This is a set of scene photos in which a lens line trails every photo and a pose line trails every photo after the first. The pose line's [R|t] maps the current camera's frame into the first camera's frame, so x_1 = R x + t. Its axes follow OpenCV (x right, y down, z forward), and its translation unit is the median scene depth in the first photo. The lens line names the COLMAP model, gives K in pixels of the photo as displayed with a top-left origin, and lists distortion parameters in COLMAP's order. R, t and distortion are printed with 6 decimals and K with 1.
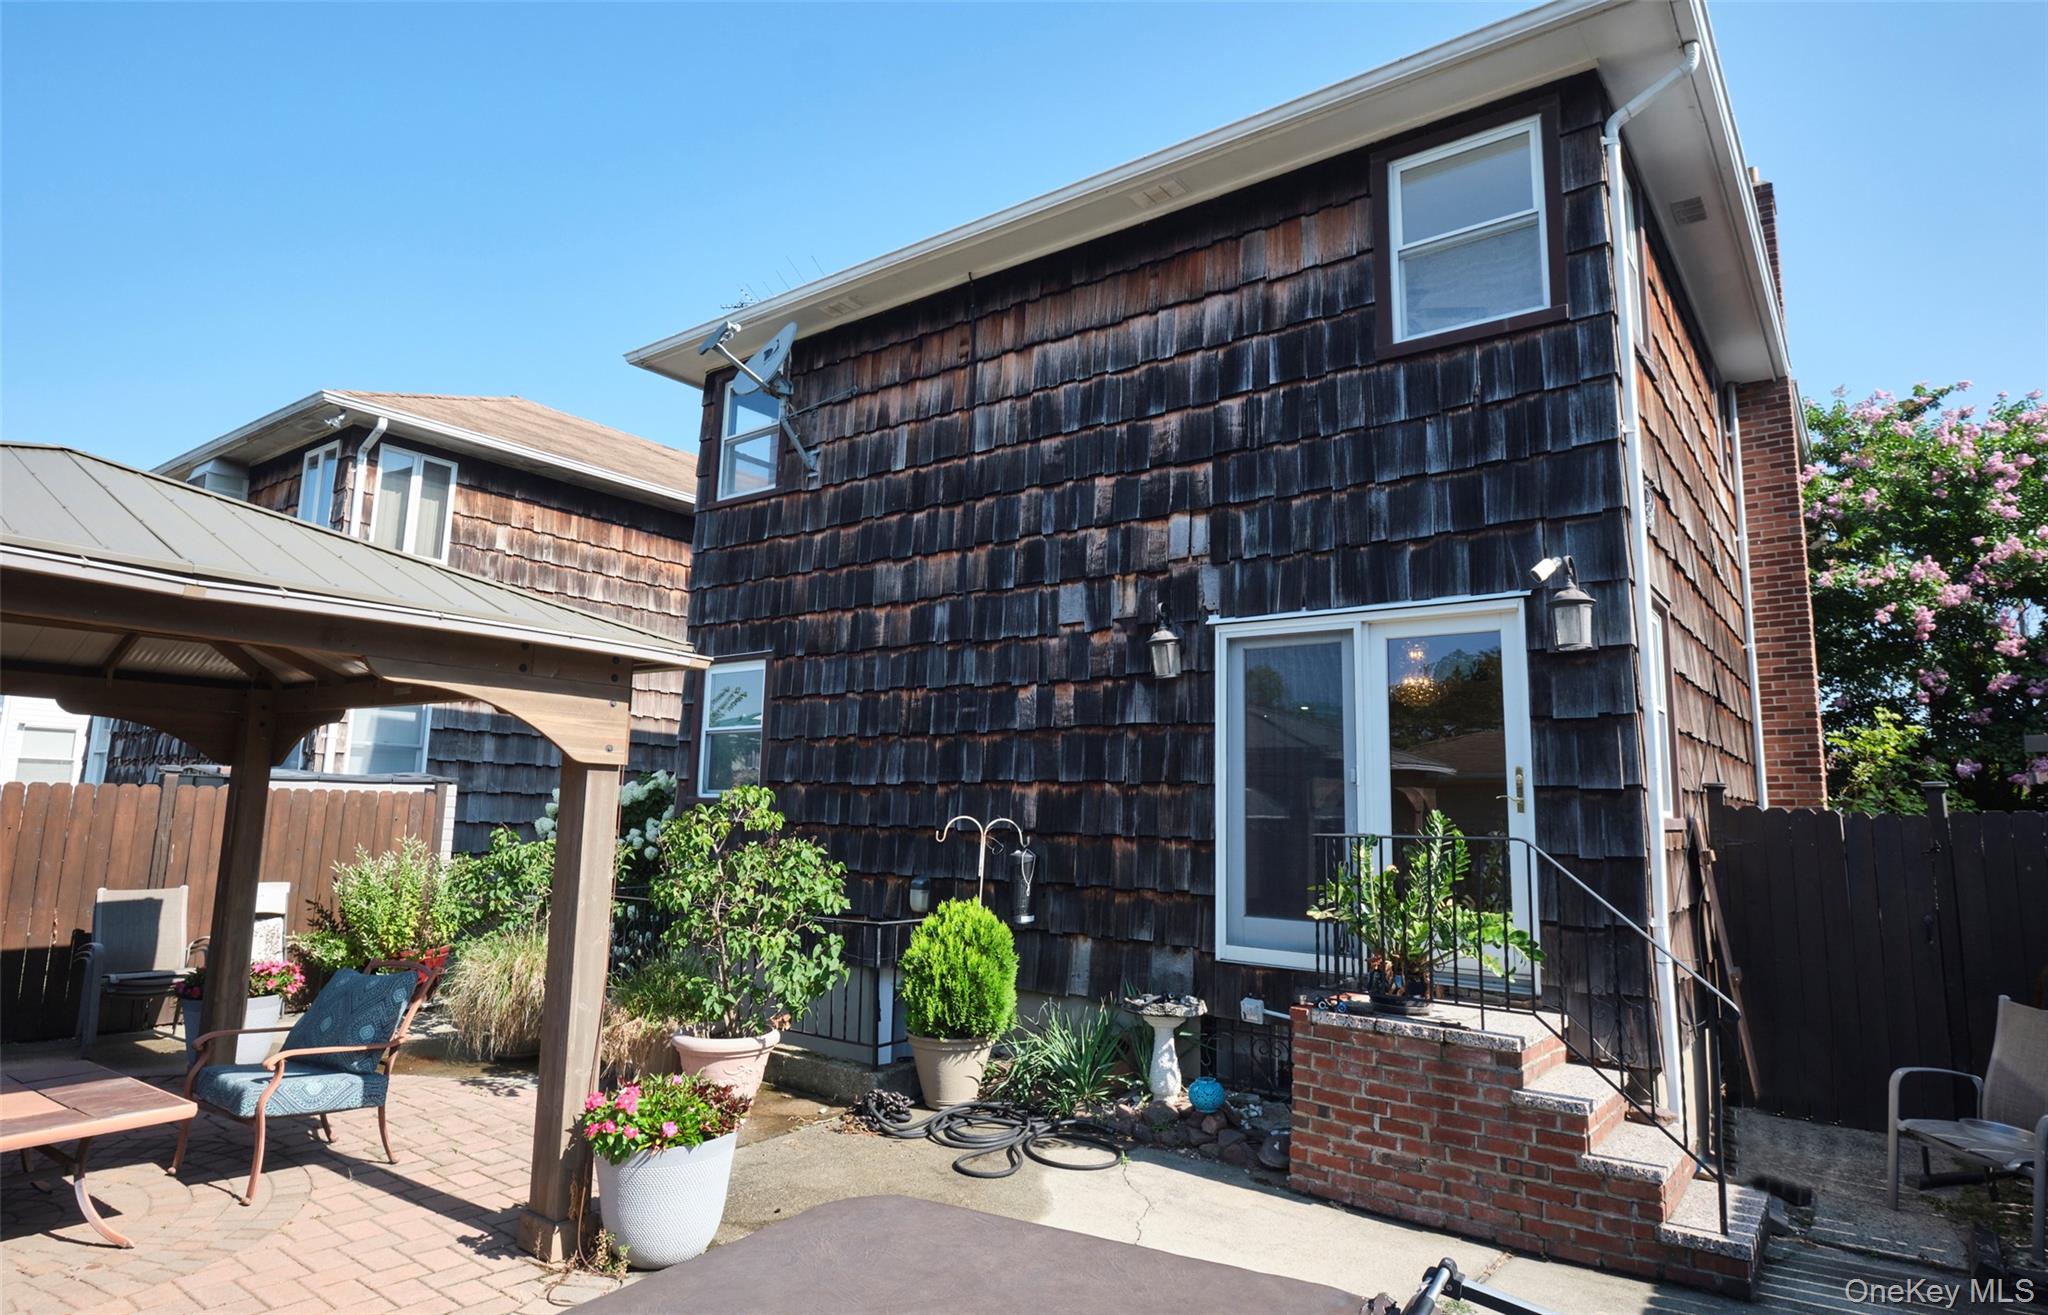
lens RADIAL K [[1167.2, 0, 1024.0], [0, 1167.2, 657.5], [0, 0, 1]] dist [0.001189, -0.016038]
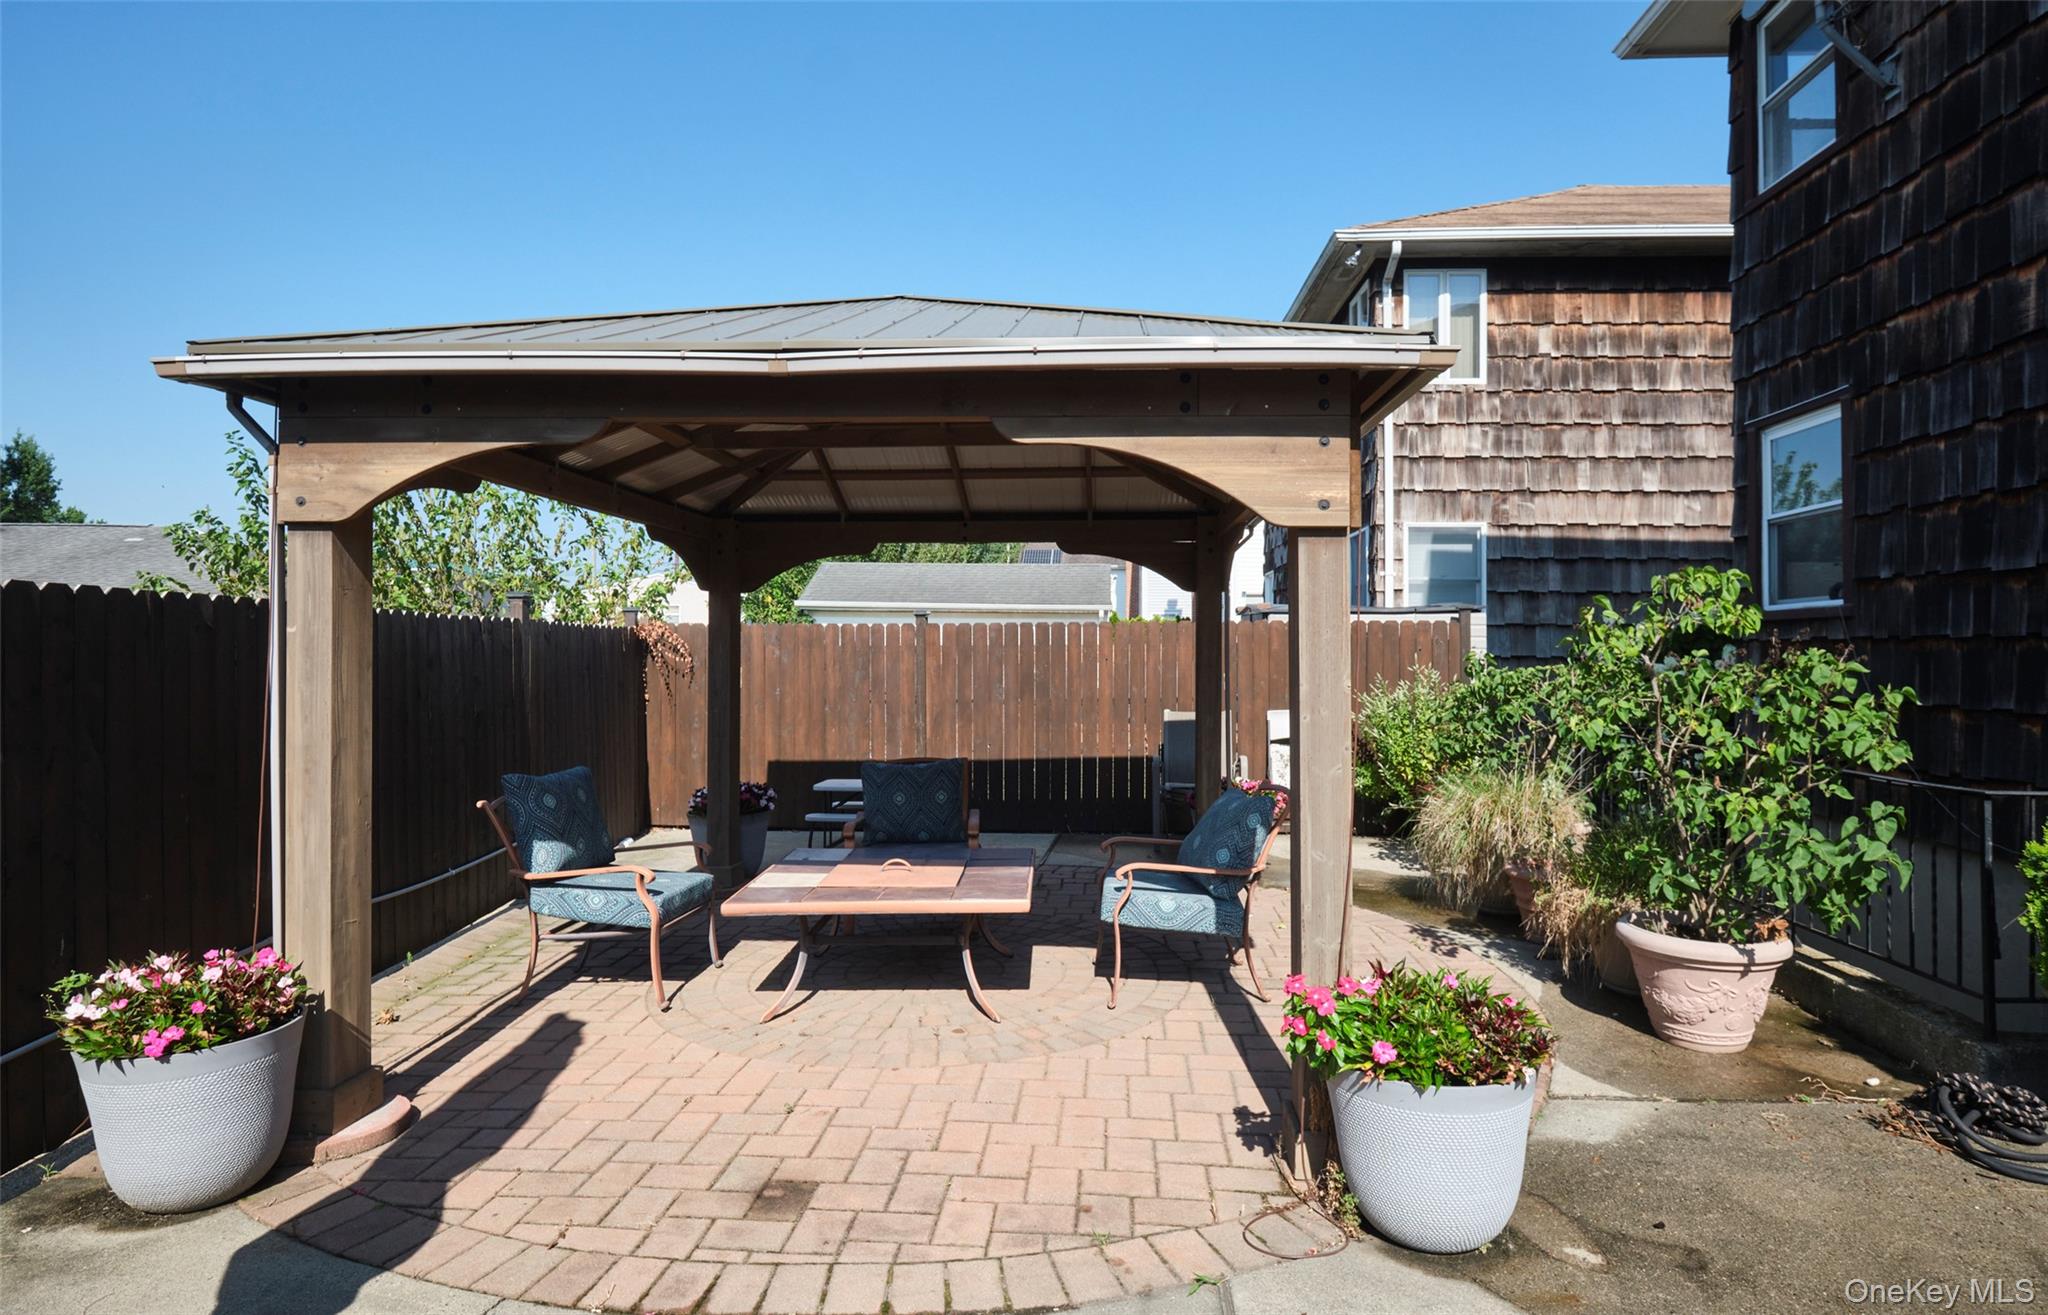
lens RADIAL K [[1113.0, 0, 1021.8], [0, 1113.0, 646.8], [0, 0, 1]] dist [-0.002147, -0.013418]
pose [[0.540334, -0.024153, -0.841104, 0.060597], [0.117894, 0.991901, 0.047253, 0.059021], [0.833151, -0.124693, 0.538805, 0.252333]]
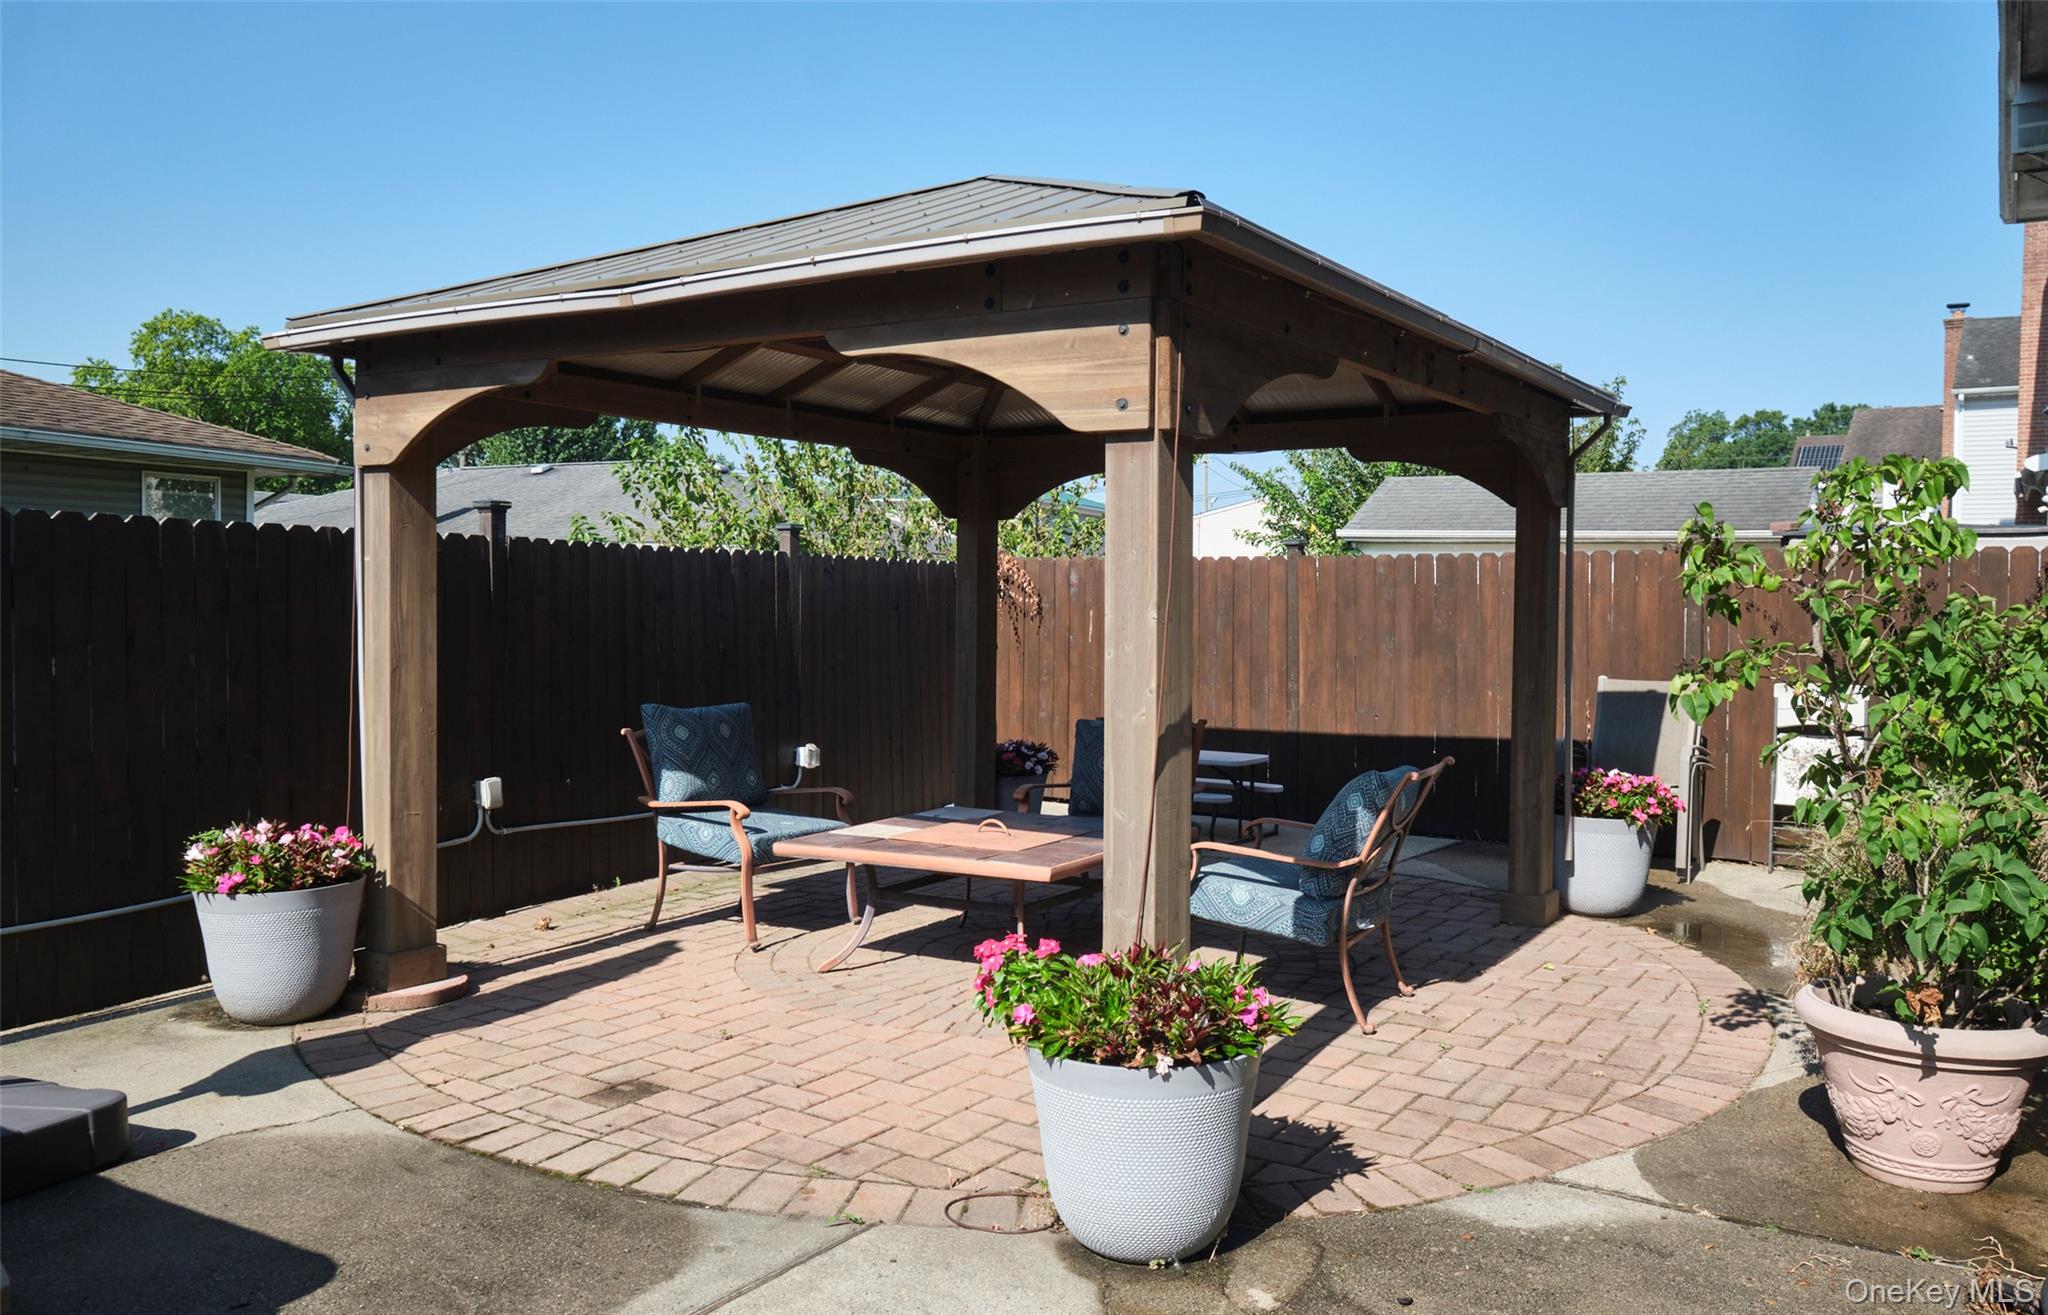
lens RADIAL K [[1532.8, 0, 1024.0], [0, 1532.8, 657.5], [0, 0, 1]] dist [0.000602, 0.001589]
pose [[0.054141, 0.018119, -0.998369, 0.236013], [0.119411, 0.992543, 0.024489, 0.098077], [0.991368, -0.120542, 0.051573, 0.478430]]
